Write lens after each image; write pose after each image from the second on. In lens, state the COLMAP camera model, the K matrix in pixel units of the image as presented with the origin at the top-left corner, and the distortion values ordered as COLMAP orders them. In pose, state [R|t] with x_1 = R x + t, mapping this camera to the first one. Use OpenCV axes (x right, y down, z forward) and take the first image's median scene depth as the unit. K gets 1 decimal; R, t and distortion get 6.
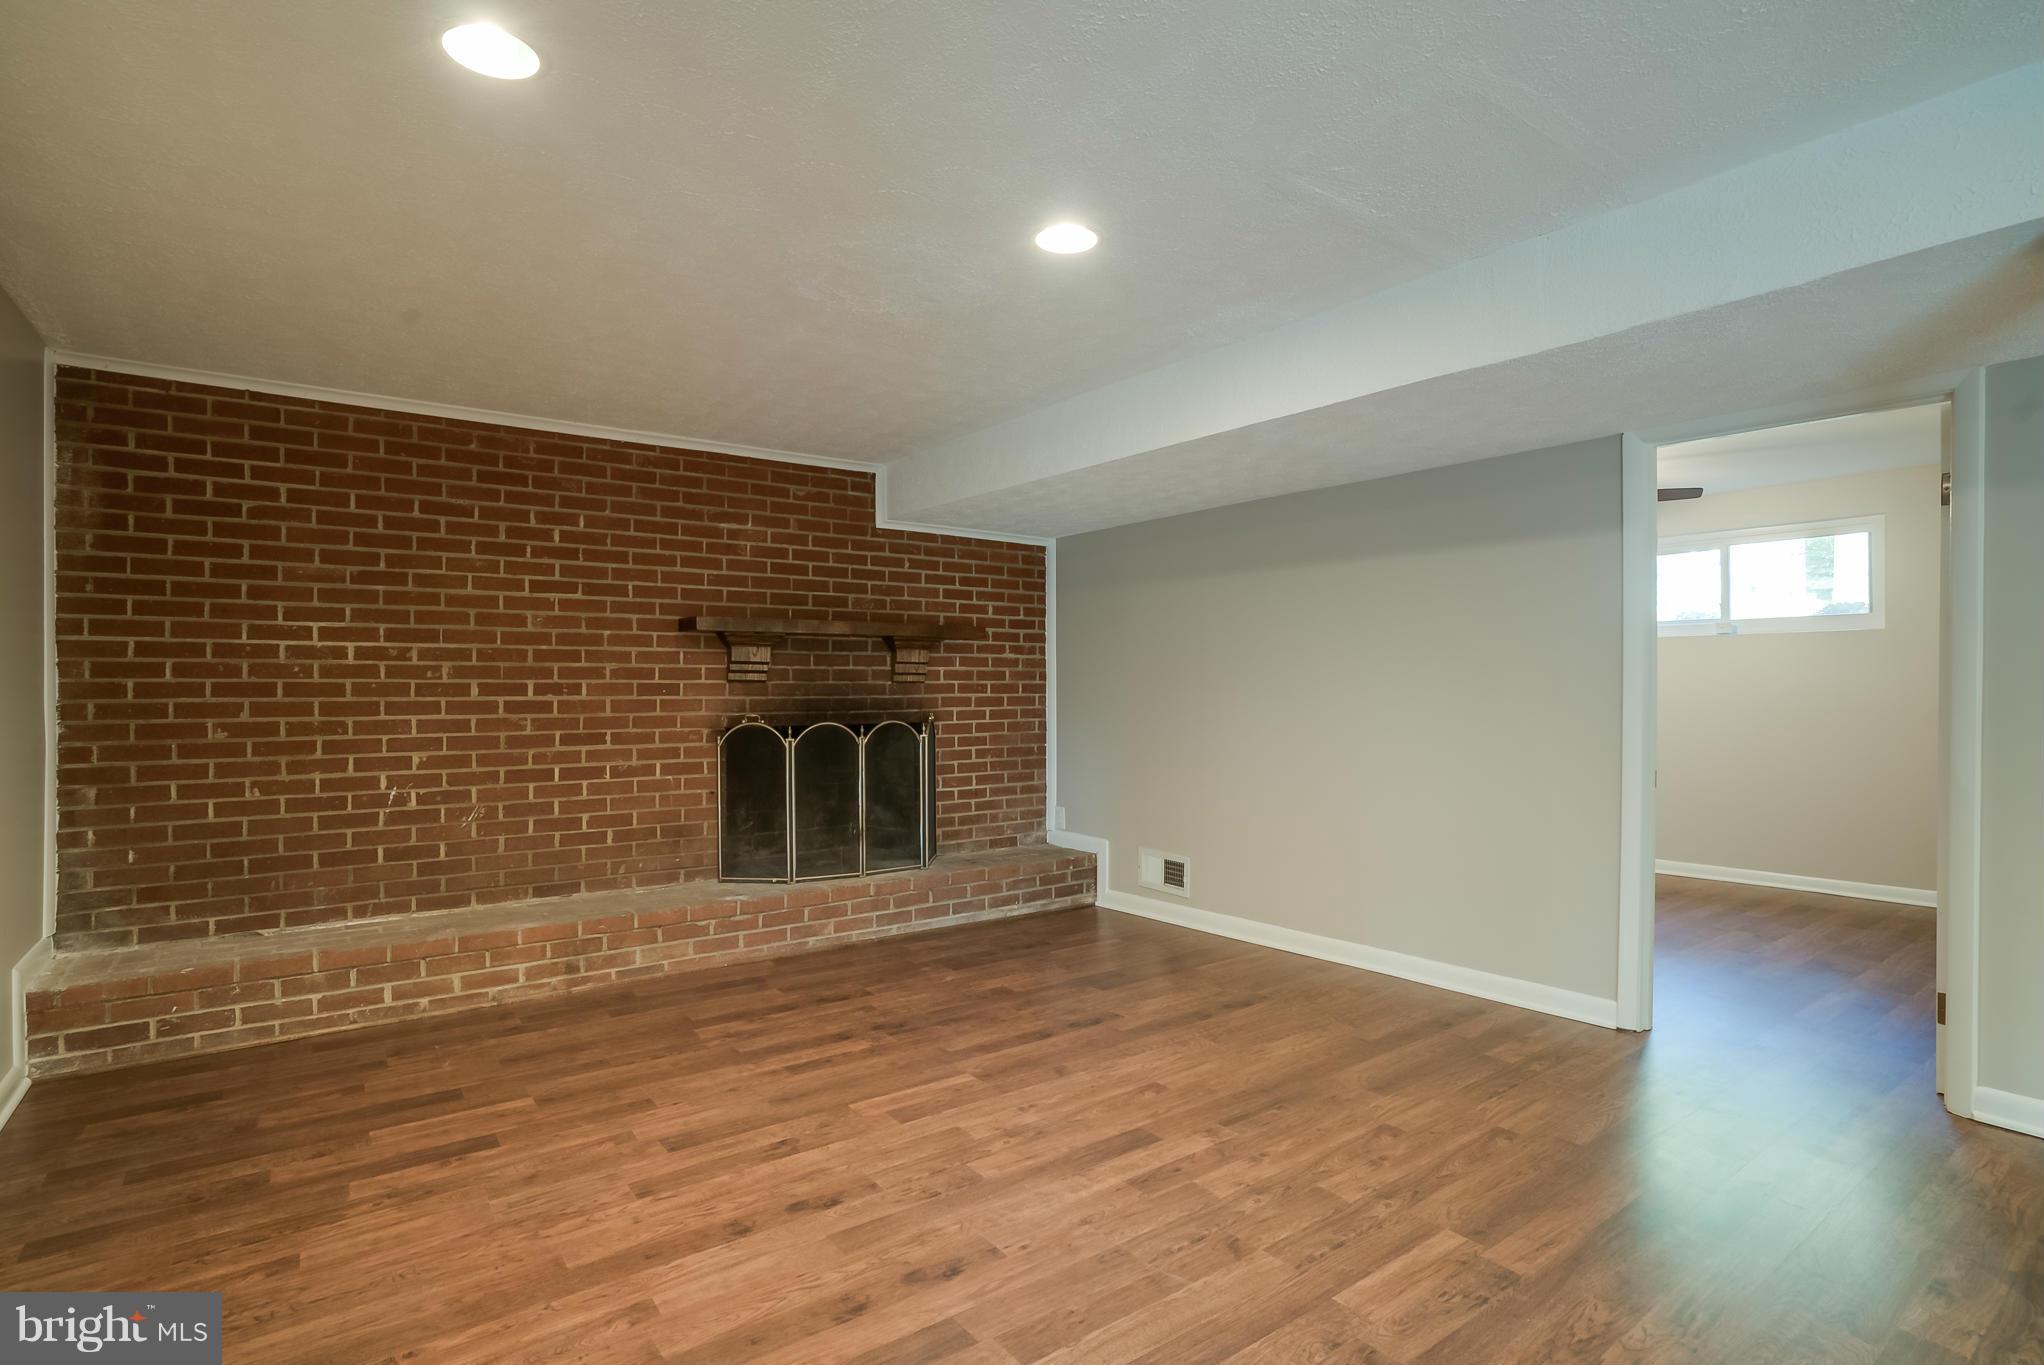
lens RADIAL K [[993.5, 0, 1004.7], [0, 993.5, 693.5], [0, 0, 1]] dist [-0.057108, 0.025344]
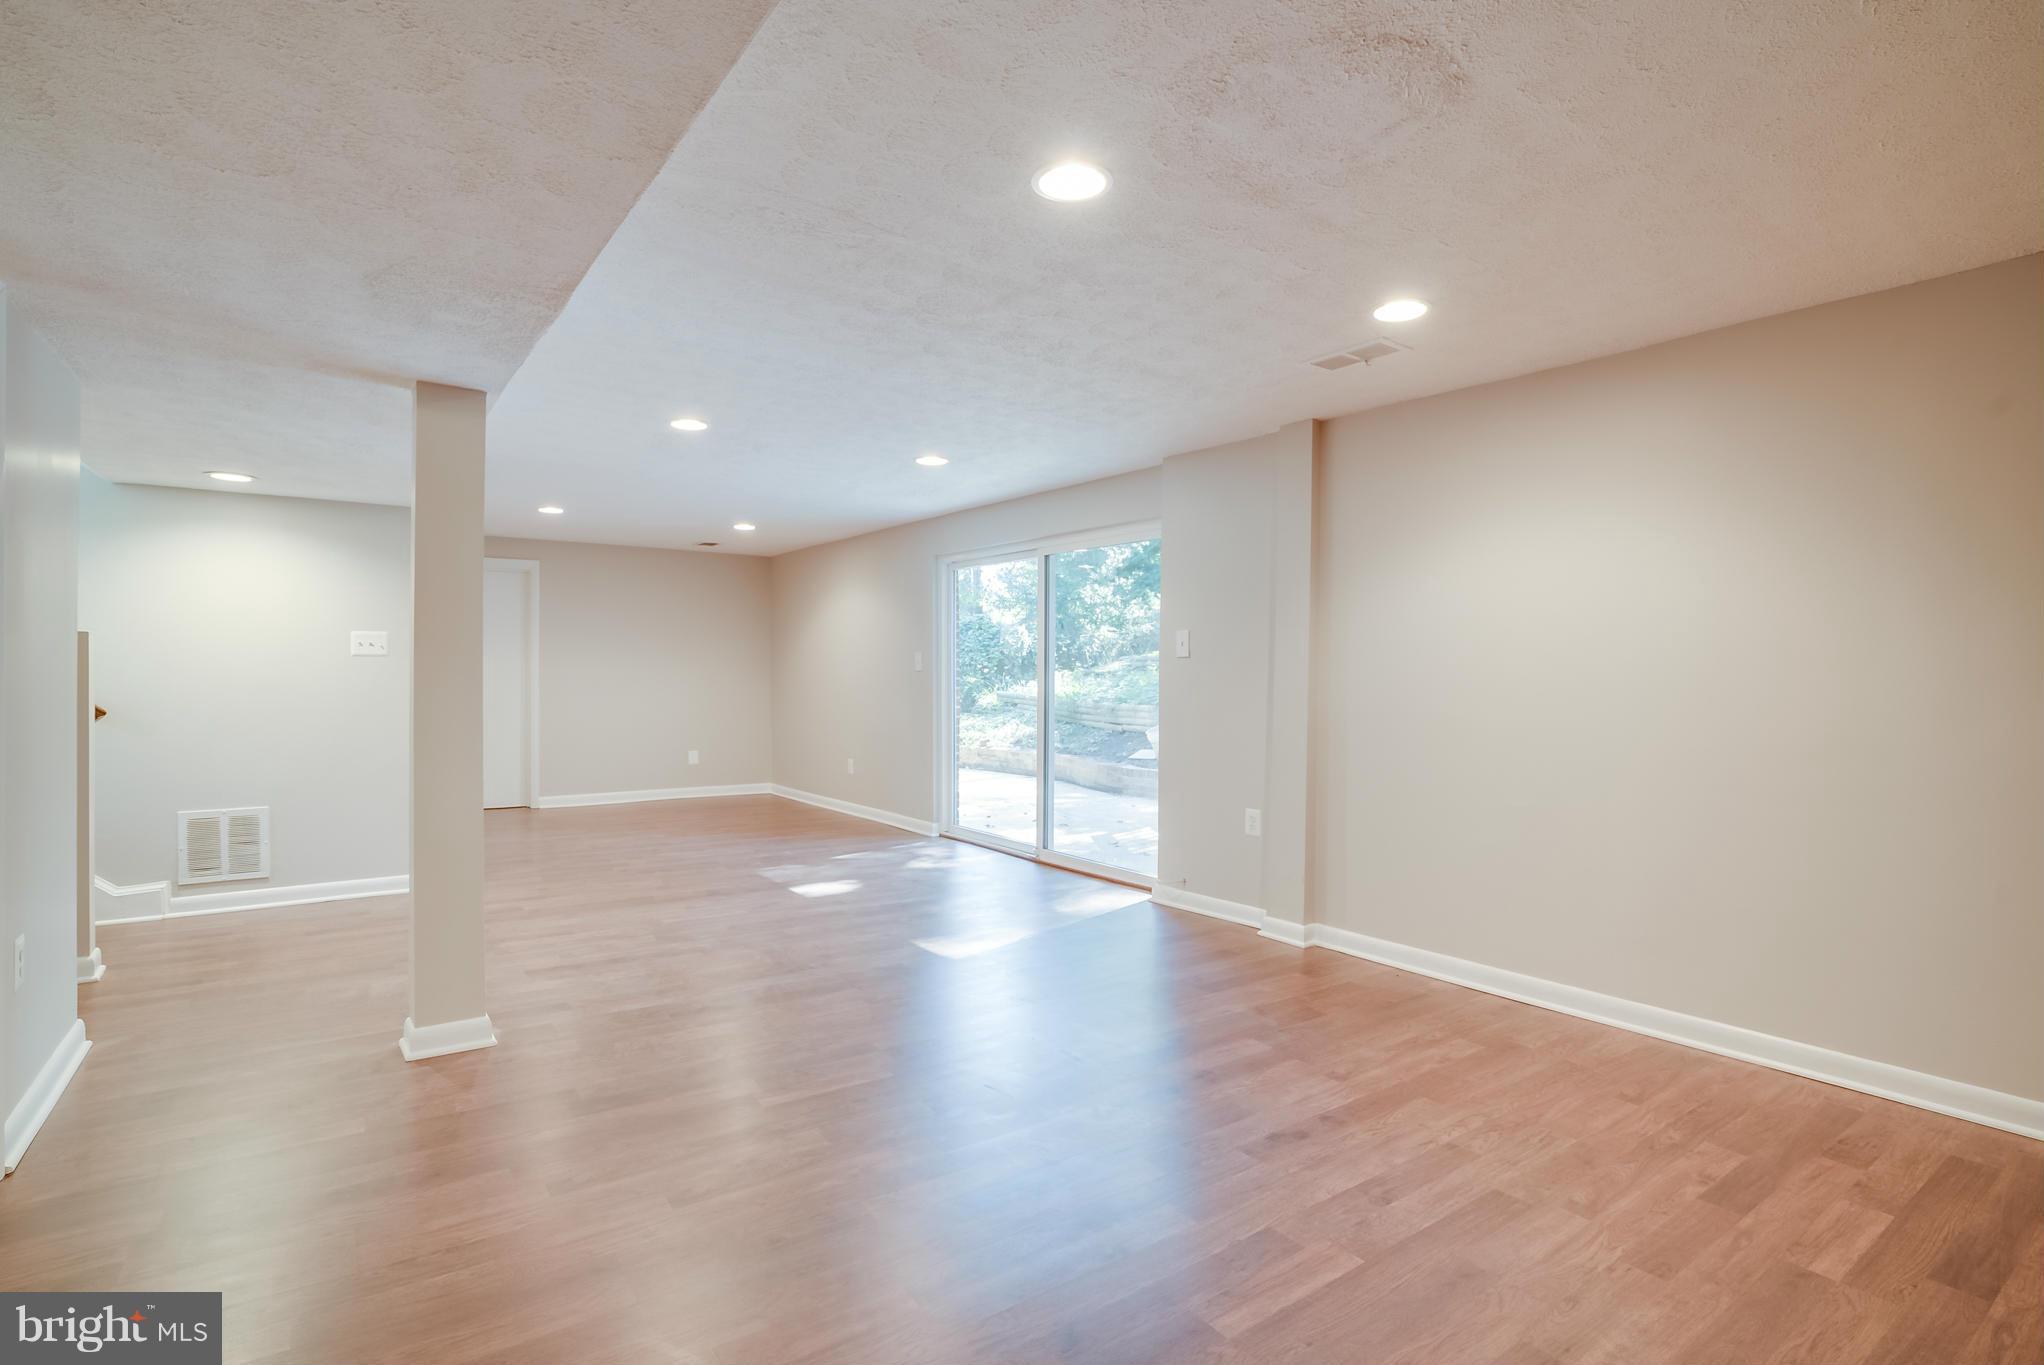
lens RADIAL K [[993.5, 0, 1013.3], [0, 993.5, 668.4], [0, 0, 1]] dist [-0.057108, 0.025344]
pose [[-0.999979, -0.004949, 0.004205, 0.078361], [-0.004953, 0.999987, -0.000794, -0.012352], [-0.004201, -0.000815, -0.999991, 1.370329]]
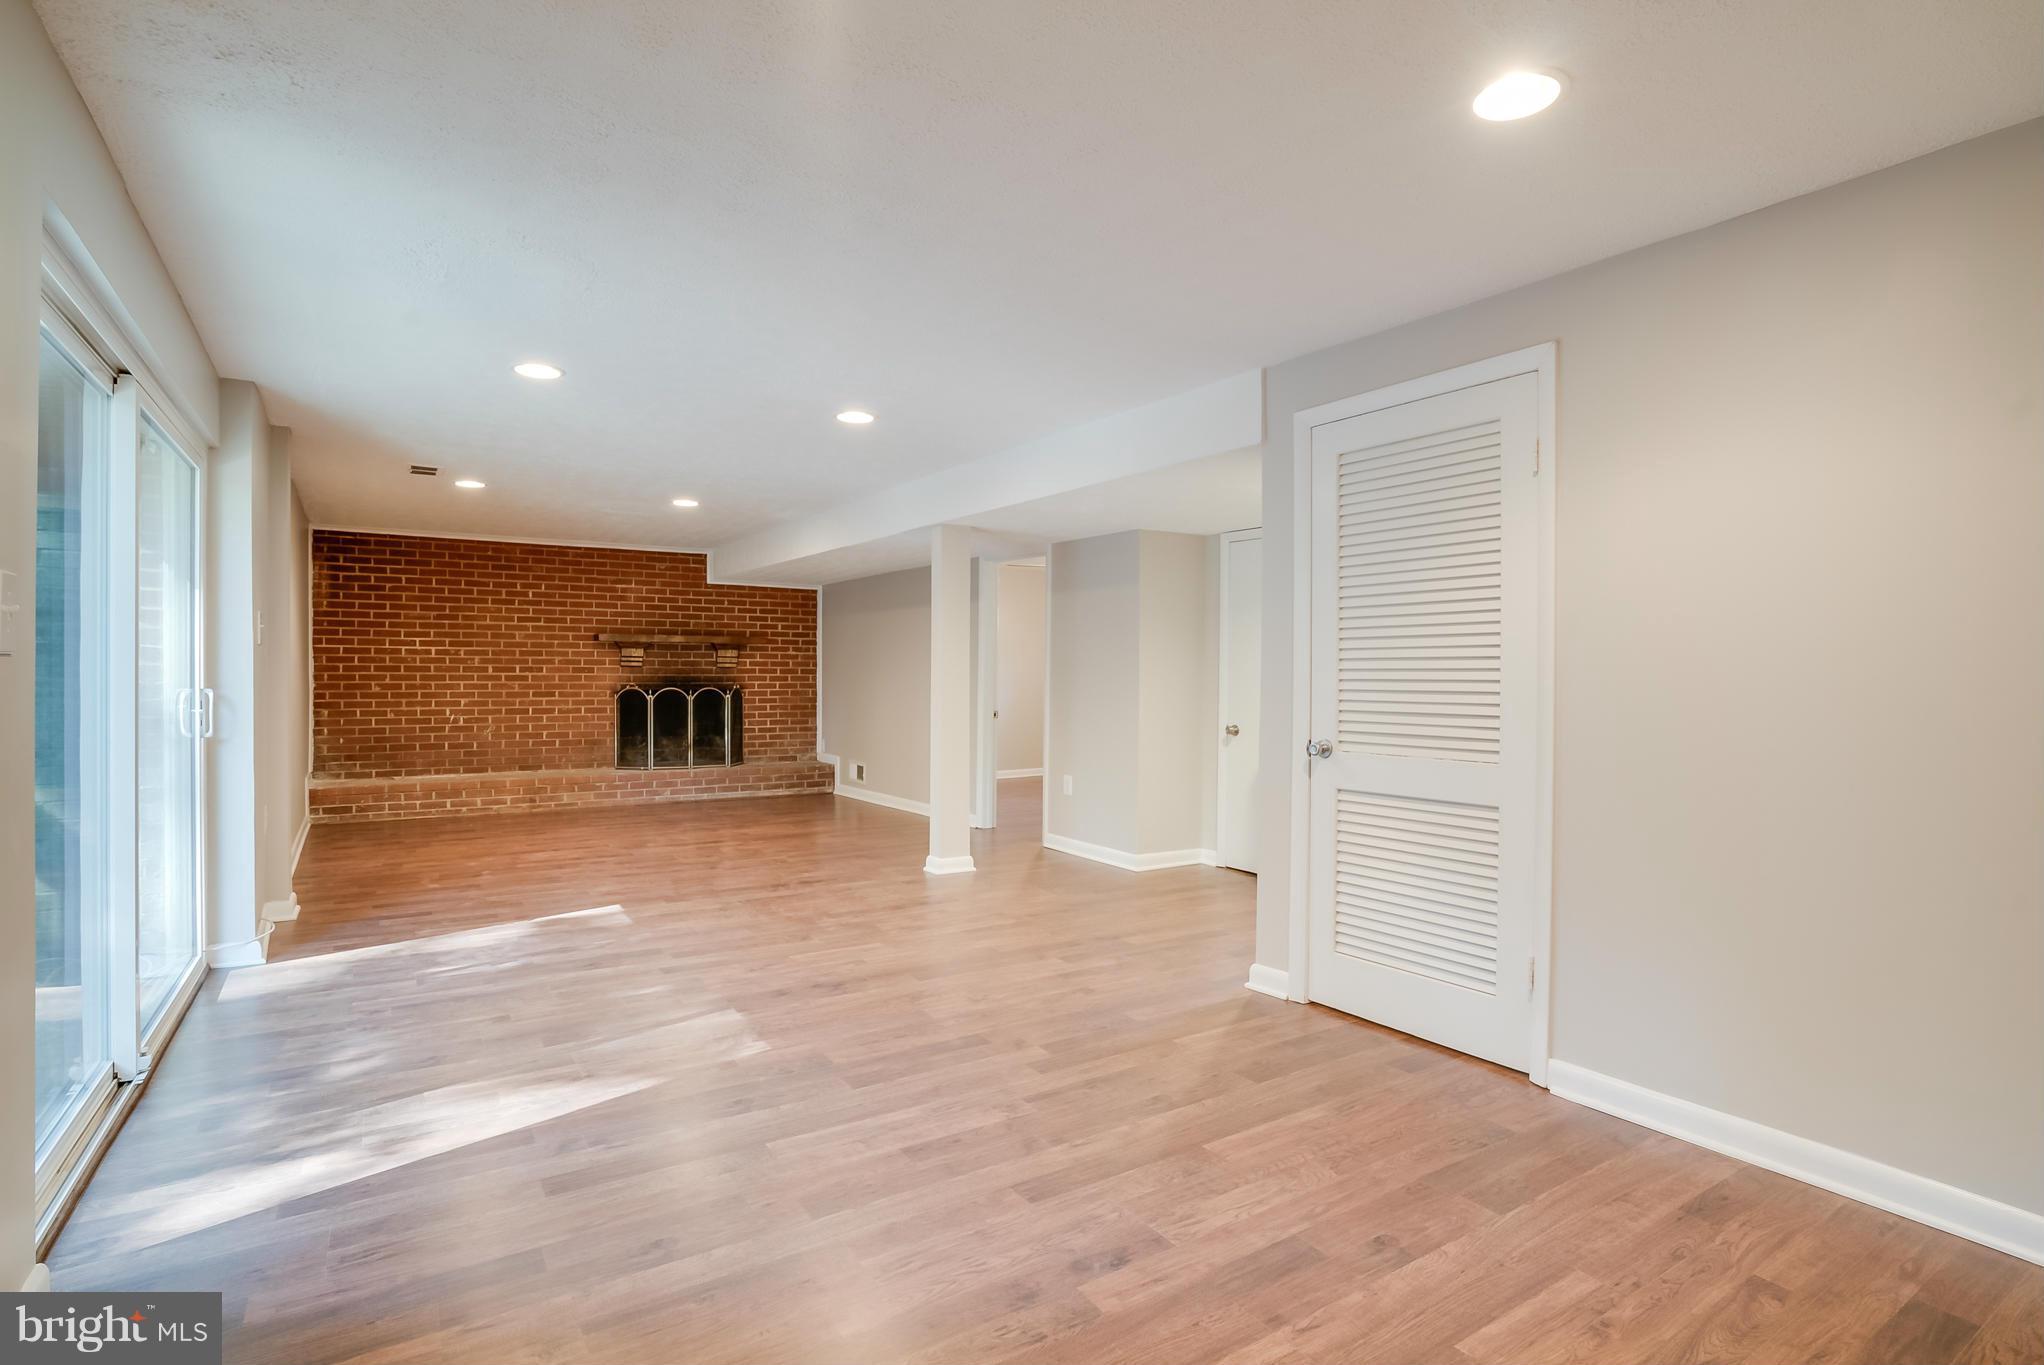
lens RADIAL K [[993.5, 0, 1008.0], [0, 993.5, 696.2], [0, 0, 1]] dist [-0.057108, 0.025344]
pose [[0.998015, 0.011197, -0.061981, 0.787223], [-0.010030, 0.999767, 0.019106, 0.002406], [0.062181, -0.018446, 0.997894, -1.161041]]
